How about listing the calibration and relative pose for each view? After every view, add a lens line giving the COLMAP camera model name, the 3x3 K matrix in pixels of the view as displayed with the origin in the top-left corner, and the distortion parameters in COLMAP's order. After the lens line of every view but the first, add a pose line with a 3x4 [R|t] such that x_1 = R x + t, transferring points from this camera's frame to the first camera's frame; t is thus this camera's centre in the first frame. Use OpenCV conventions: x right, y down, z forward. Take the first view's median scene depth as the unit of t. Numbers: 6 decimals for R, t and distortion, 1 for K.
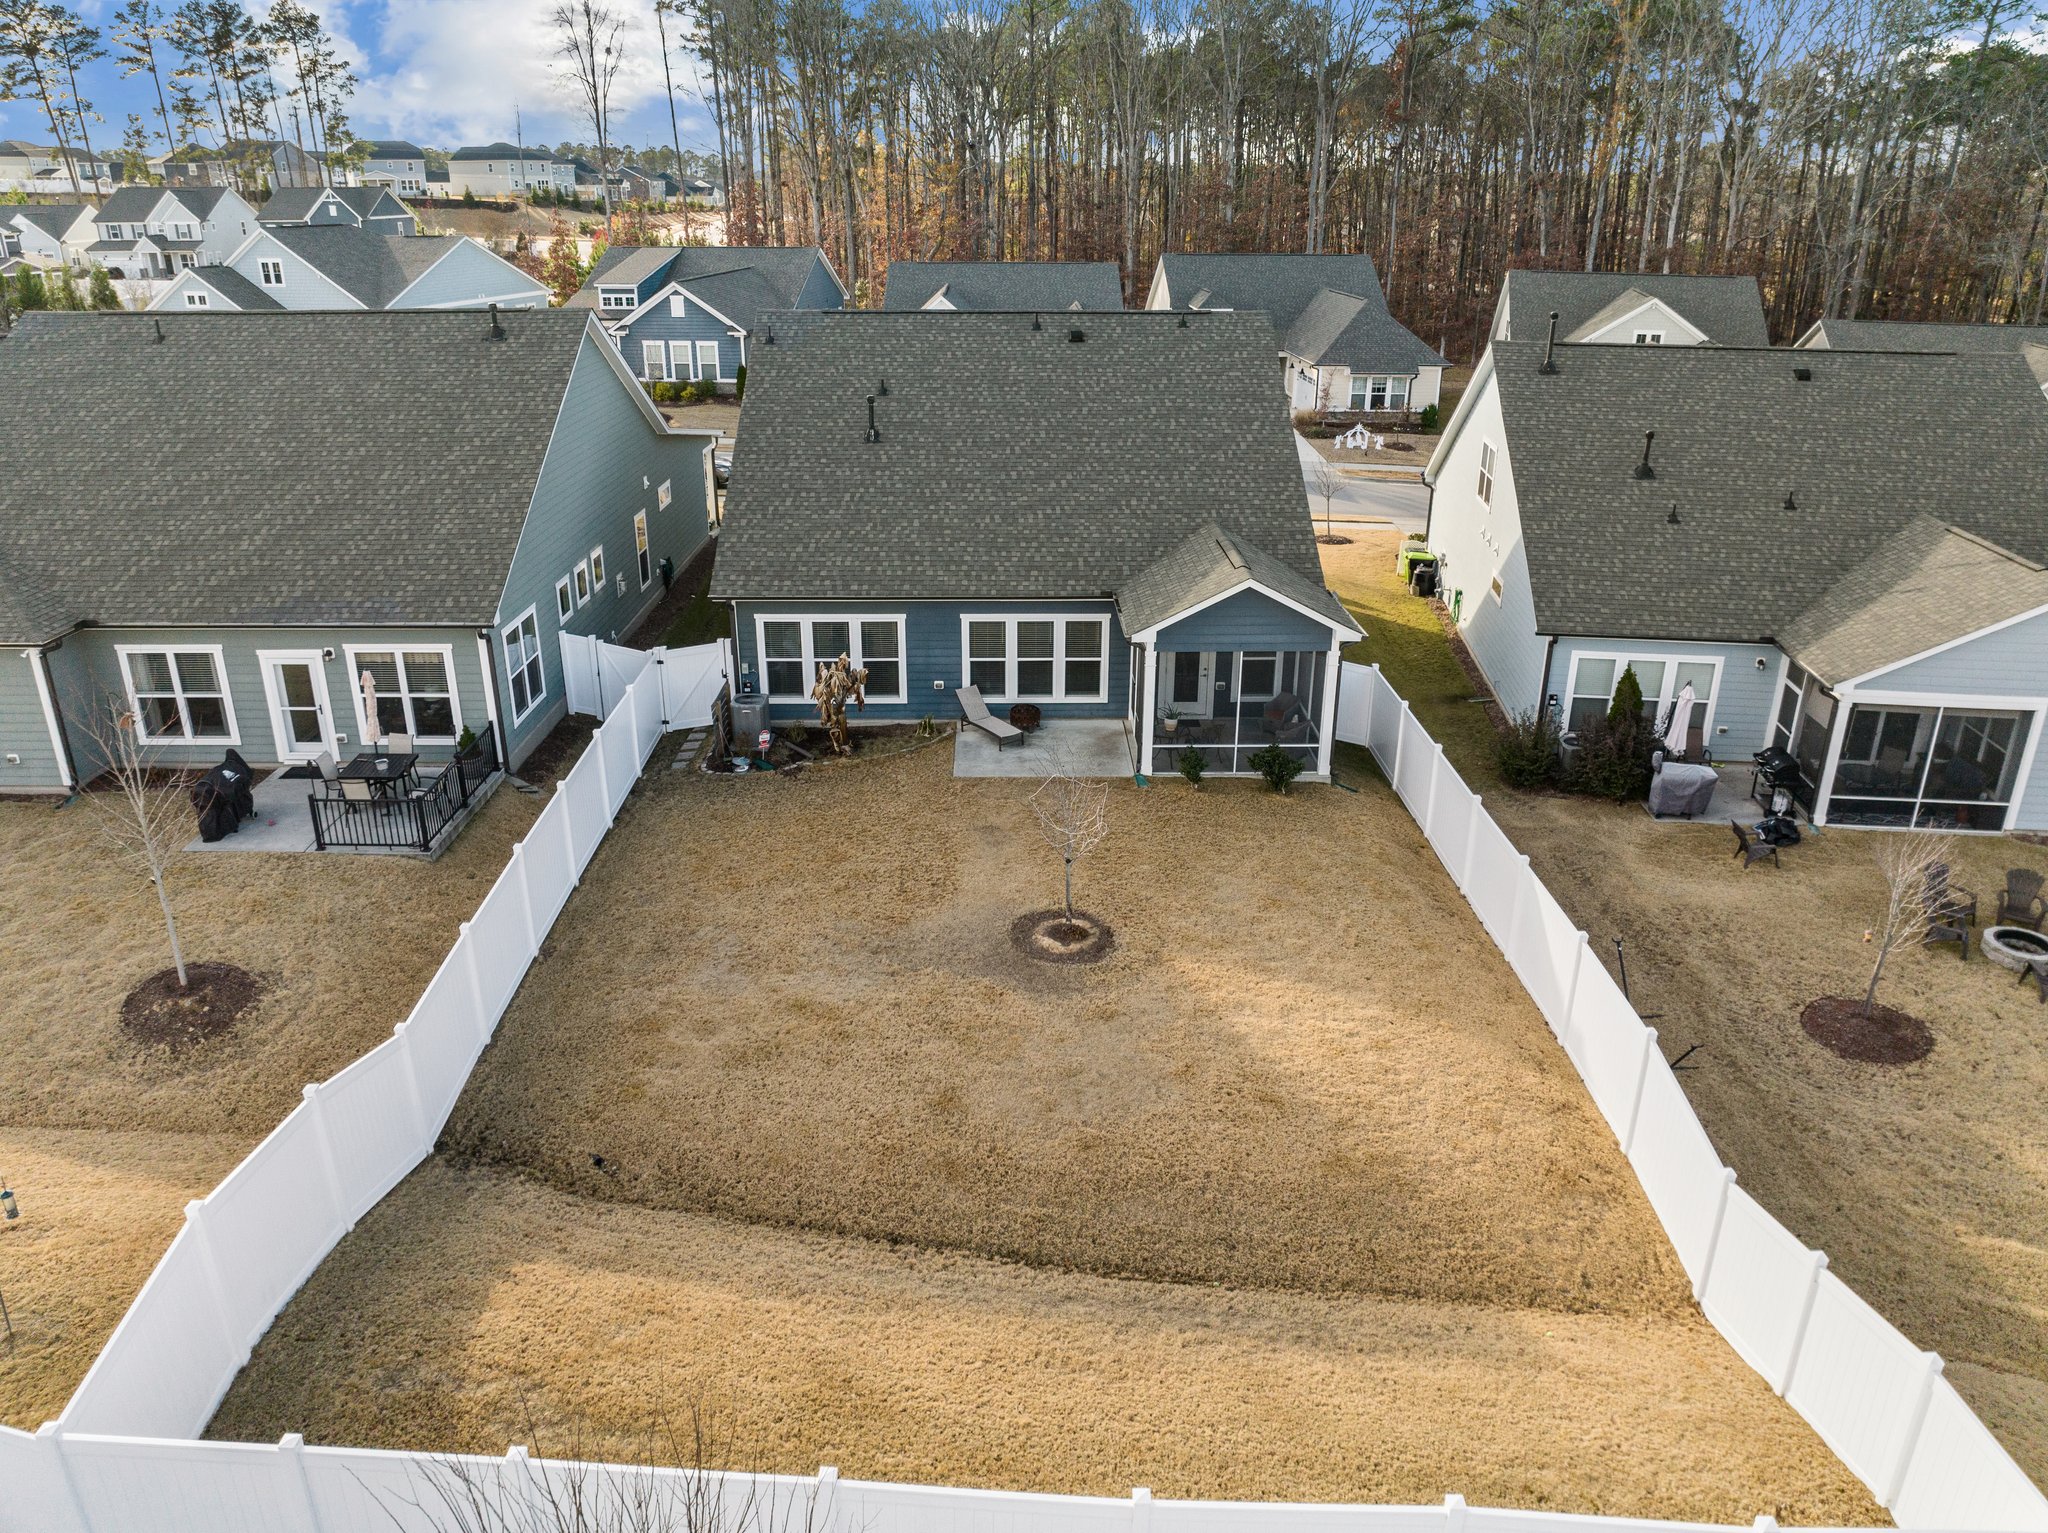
lens RADIAL K [[1416.4, 0, 1024.0], [0, 1416.4, 766.5], [0, 0, 1]] dist [-0.056995, 0.033430]
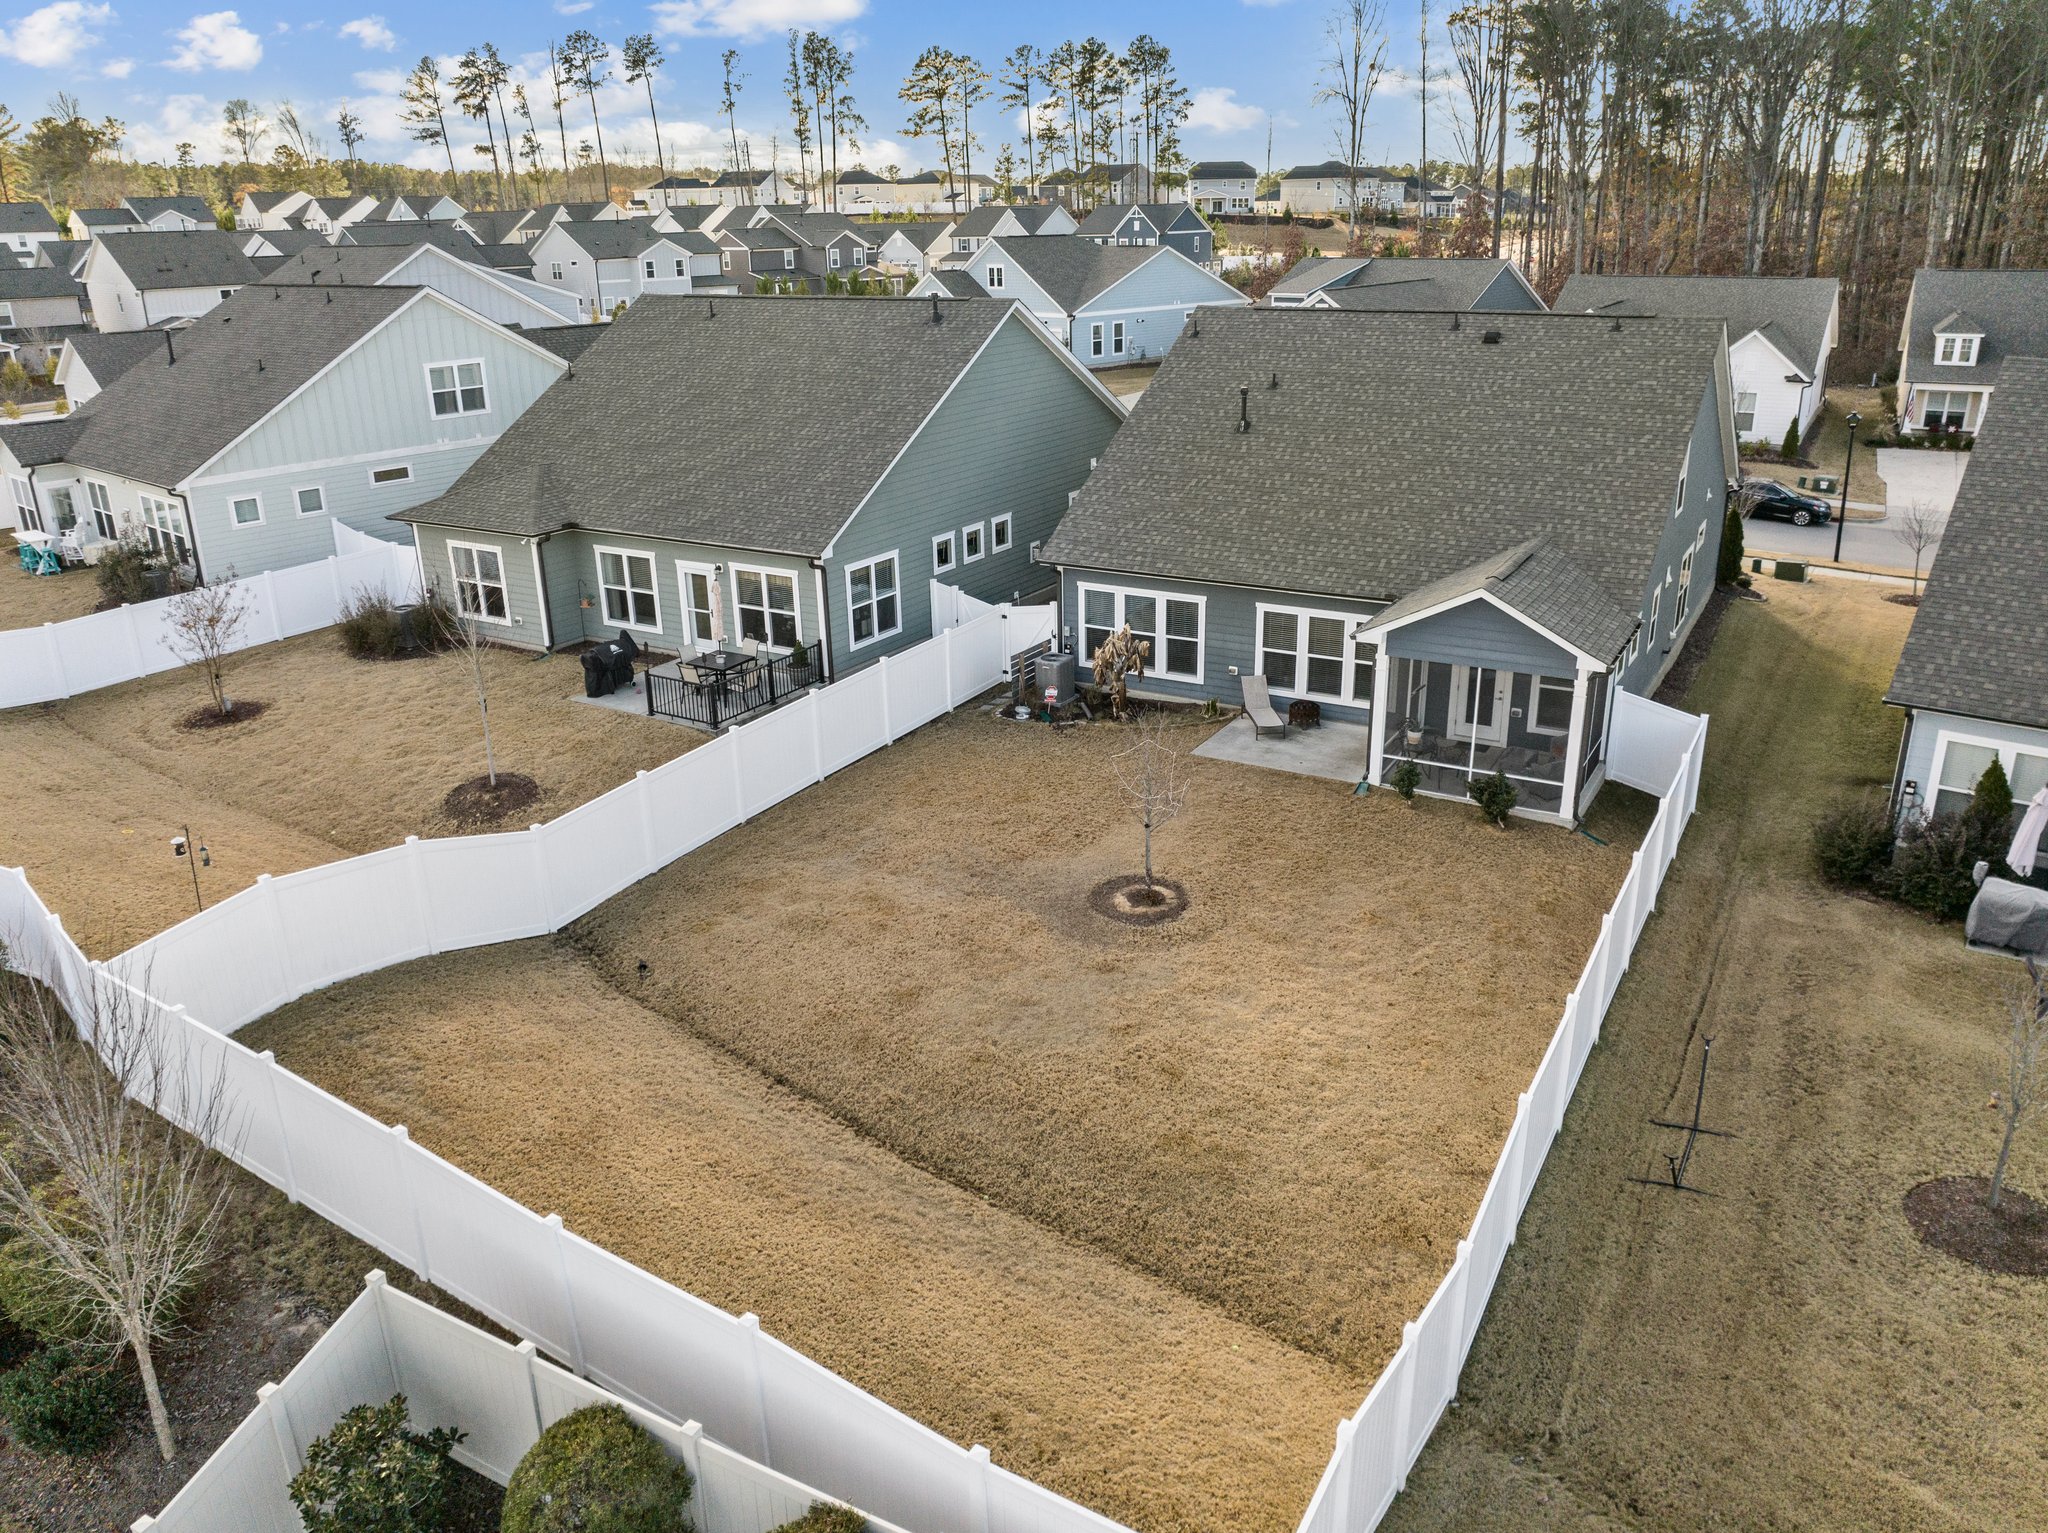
lens RADIAL K [[1453.7, 0, 1024.0], [0, 1453.7, 766.5], [0, 0, 1]] dist [-0.041528, 0.001527]
pose [[0.855537, 0.165587, -0.490548, 0.345859], [-0.175630, 0.984116, 0.025887, 0.009714], [0.487043, 0.064008, 0.871030, 0.026819]]
